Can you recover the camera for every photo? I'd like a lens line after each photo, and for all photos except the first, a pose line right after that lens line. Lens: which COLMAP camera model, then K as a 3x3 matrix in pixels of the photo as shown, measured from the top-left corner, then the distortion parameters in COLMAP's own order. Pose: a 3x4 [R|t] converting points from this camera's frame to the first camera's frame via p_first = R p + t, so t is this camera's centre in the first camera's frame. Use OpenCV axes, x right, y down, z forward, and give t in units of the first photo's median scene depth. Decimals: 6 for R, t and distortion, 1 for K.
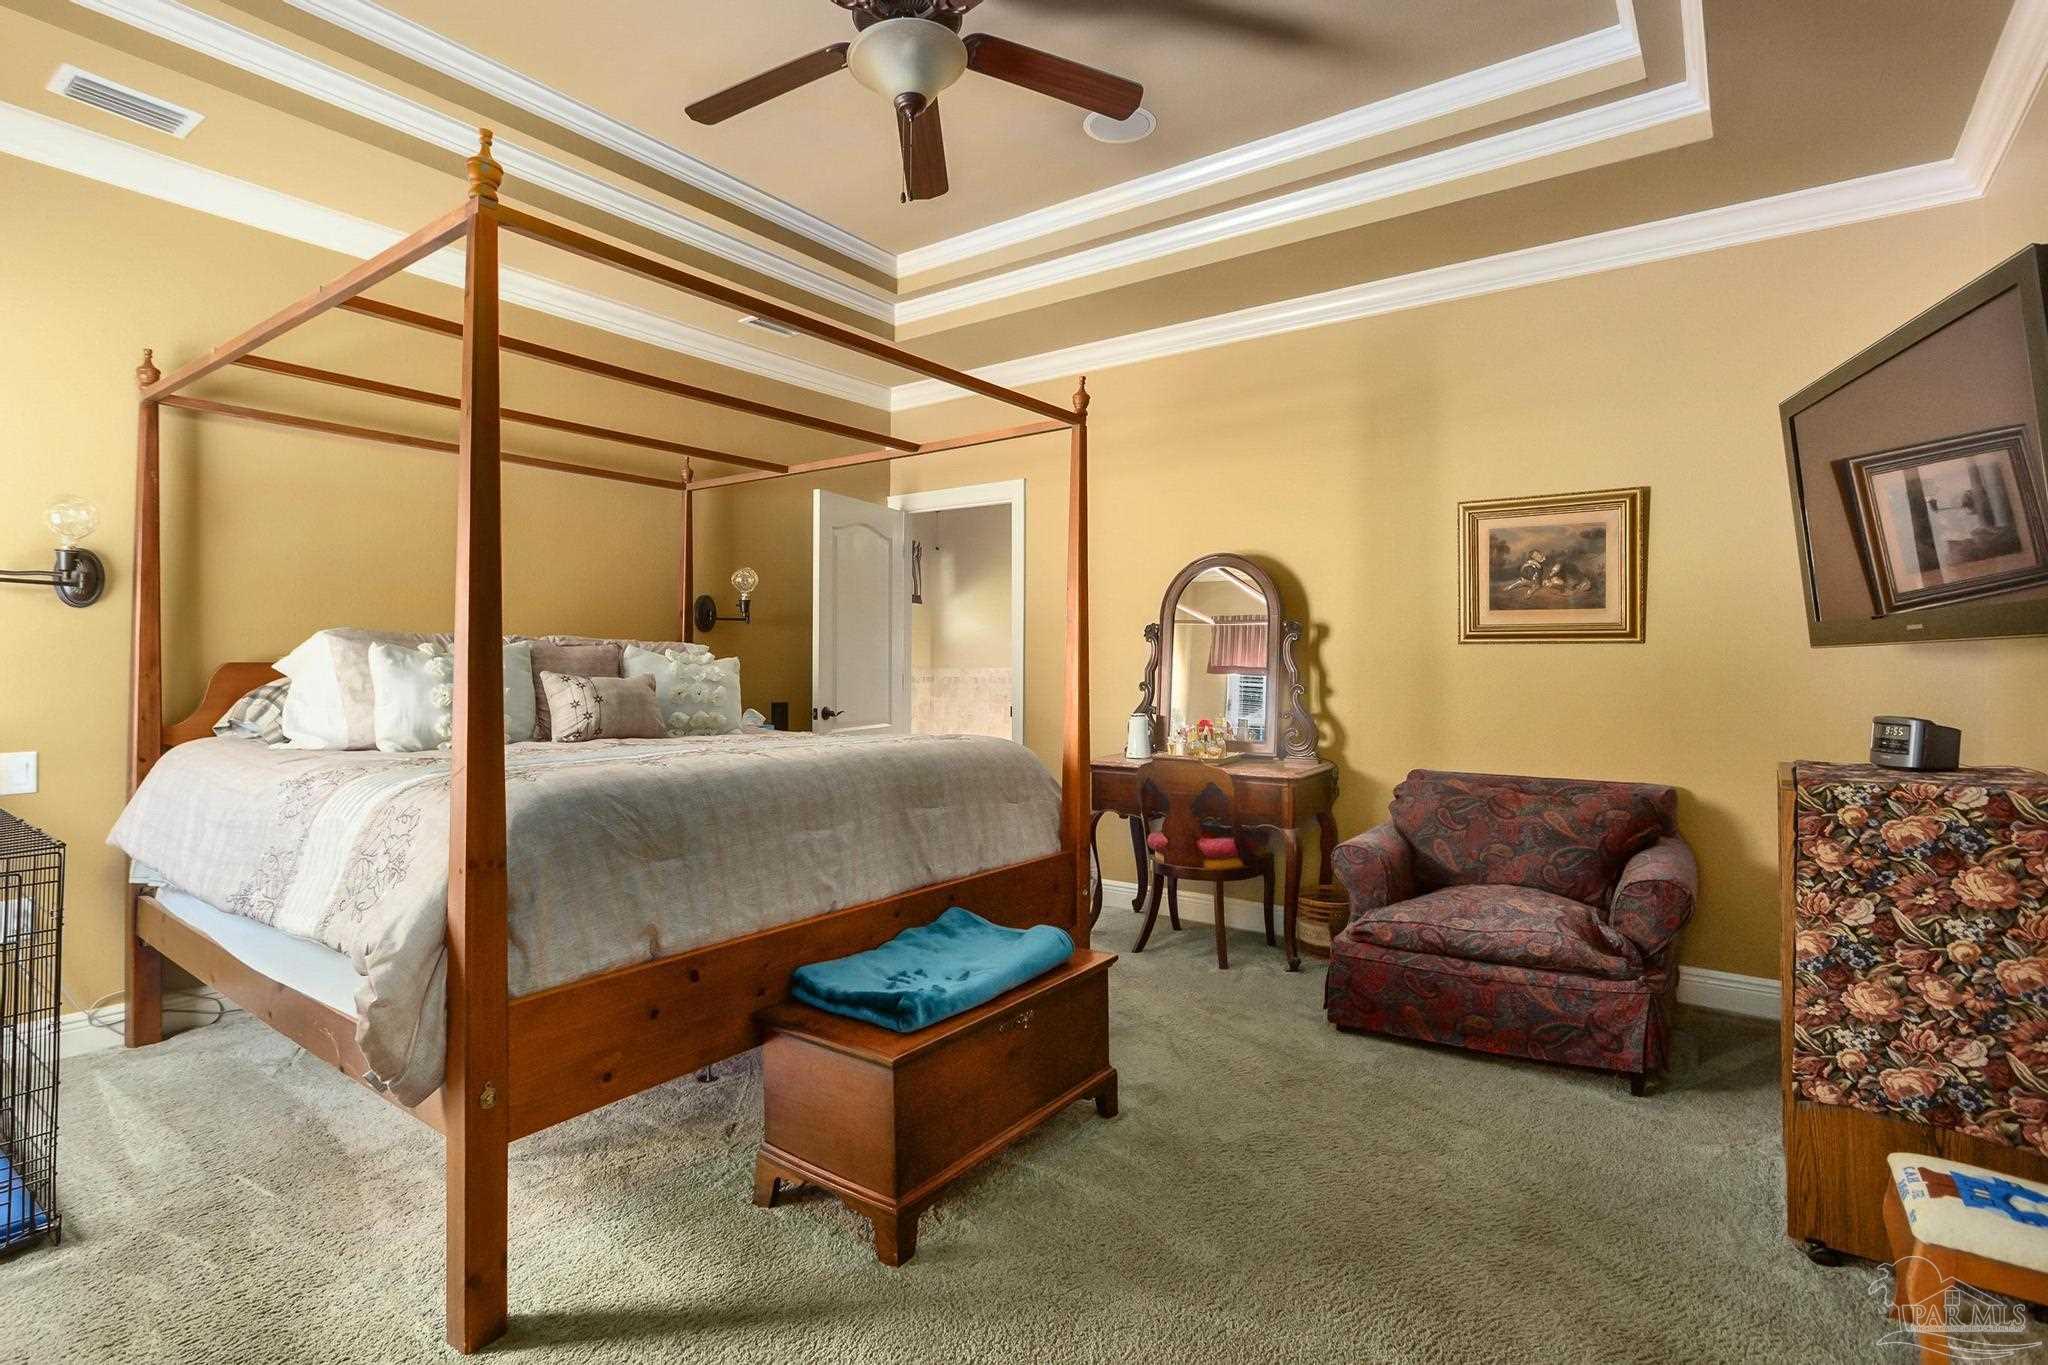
lens RADIAL K [[990.4, 0, 1023.5], [0, 990.4, 669.7], [0, 0, 1]] dist [0.001043, -0.000582]
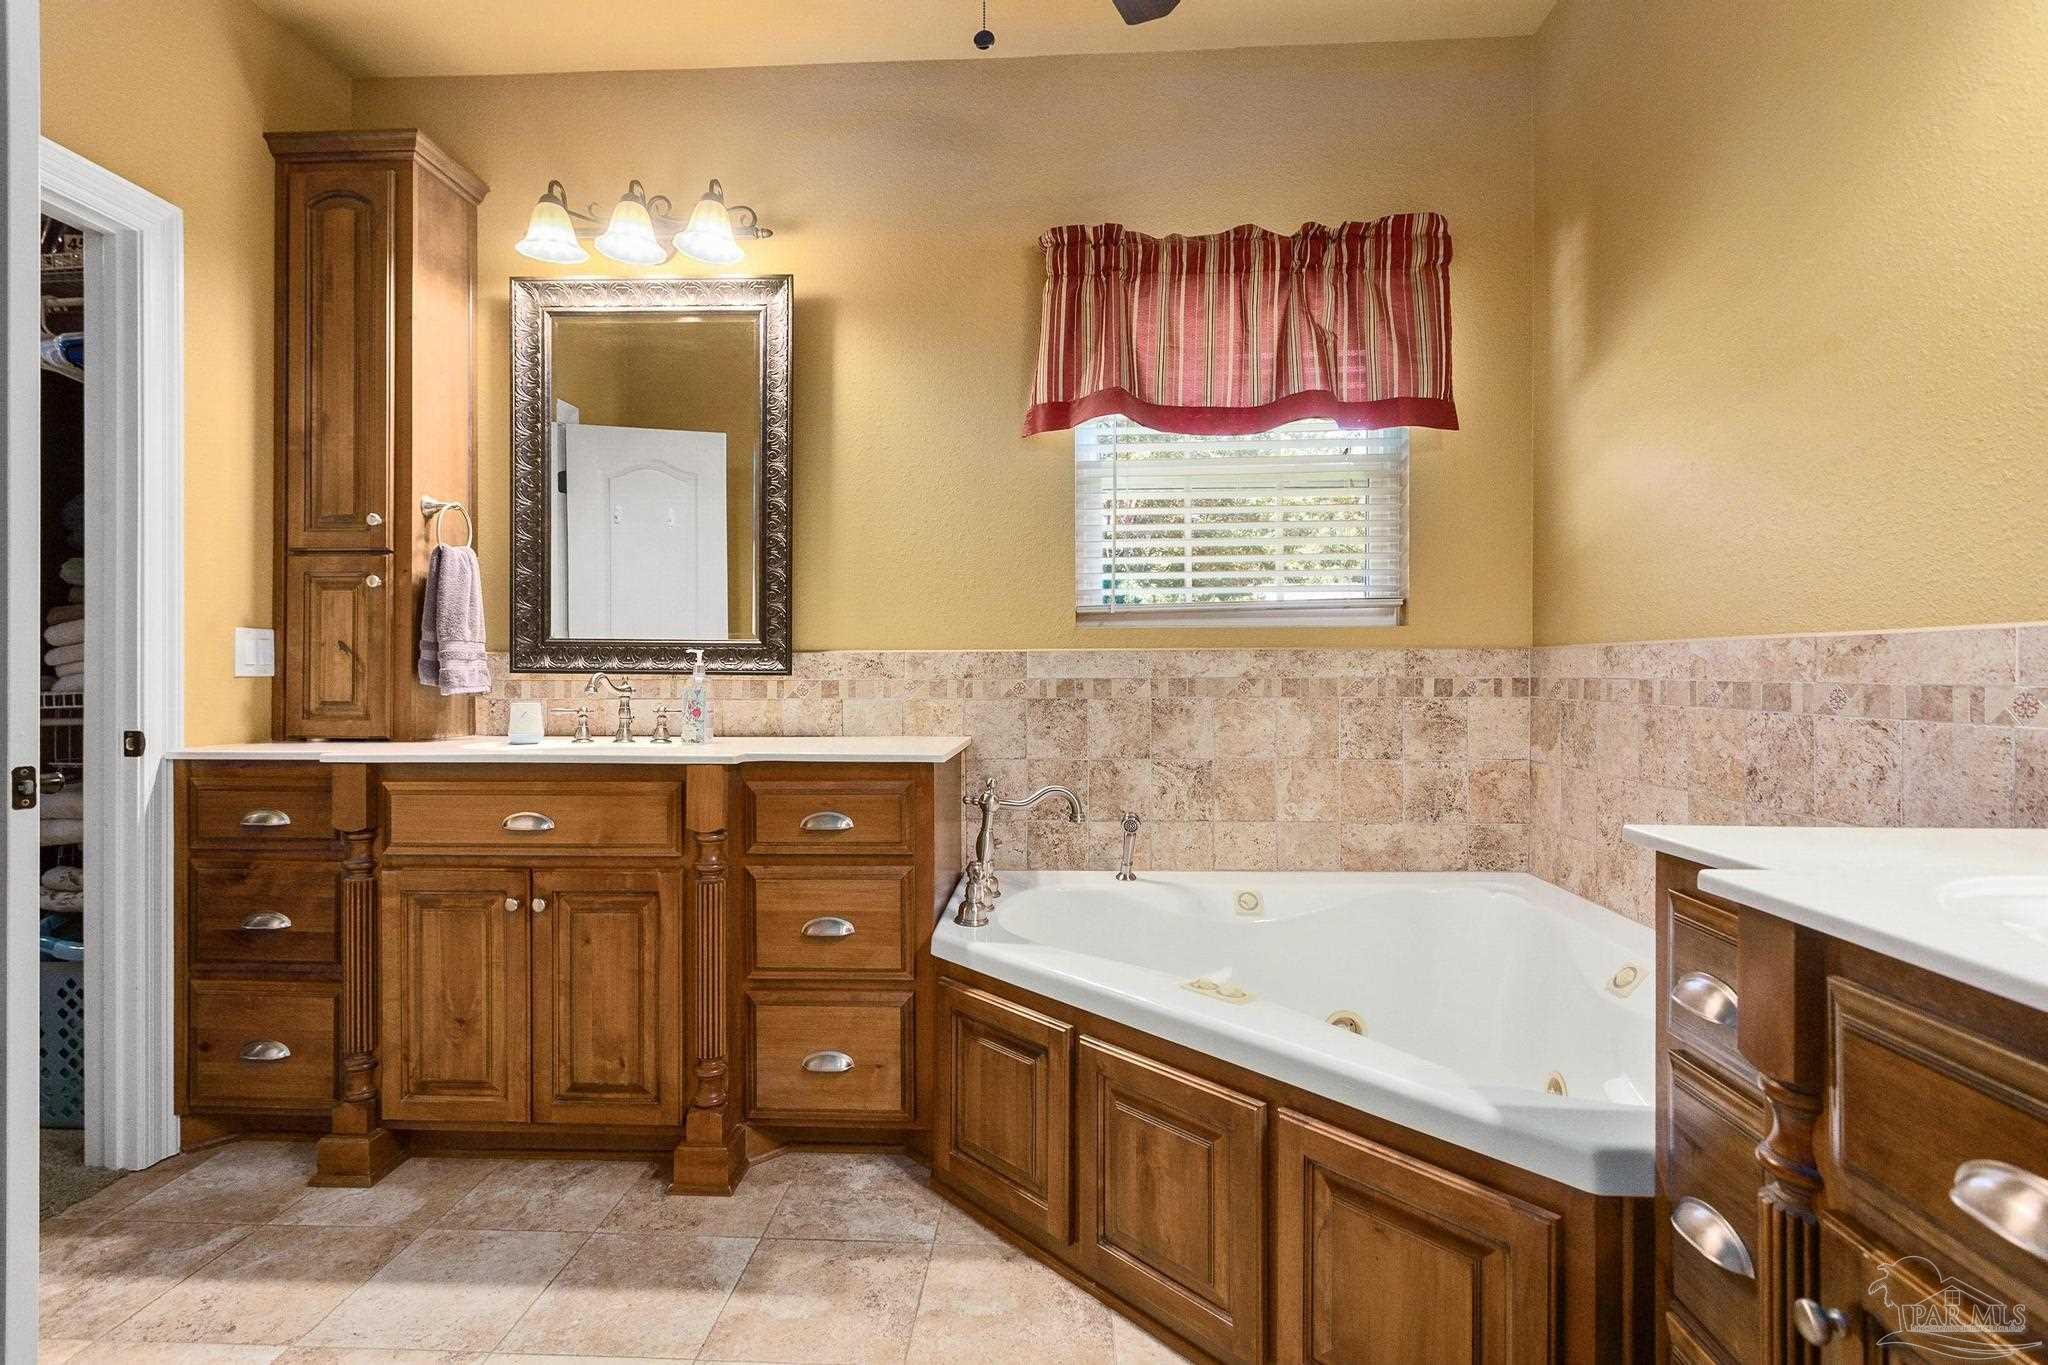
lens RADIAL K [[992.5, 0, 1028.8], [0, 992.5, 671.3], [0, 0, 1]] dist [0.003522, 0.000834]
pose [[0.548555, 0.000153, -0.836115, 0.072749], [-0.000388, 1.000000, -0.000072, 0.005442], [0.836114, 0.000364, 0.548555, 0.719240]]
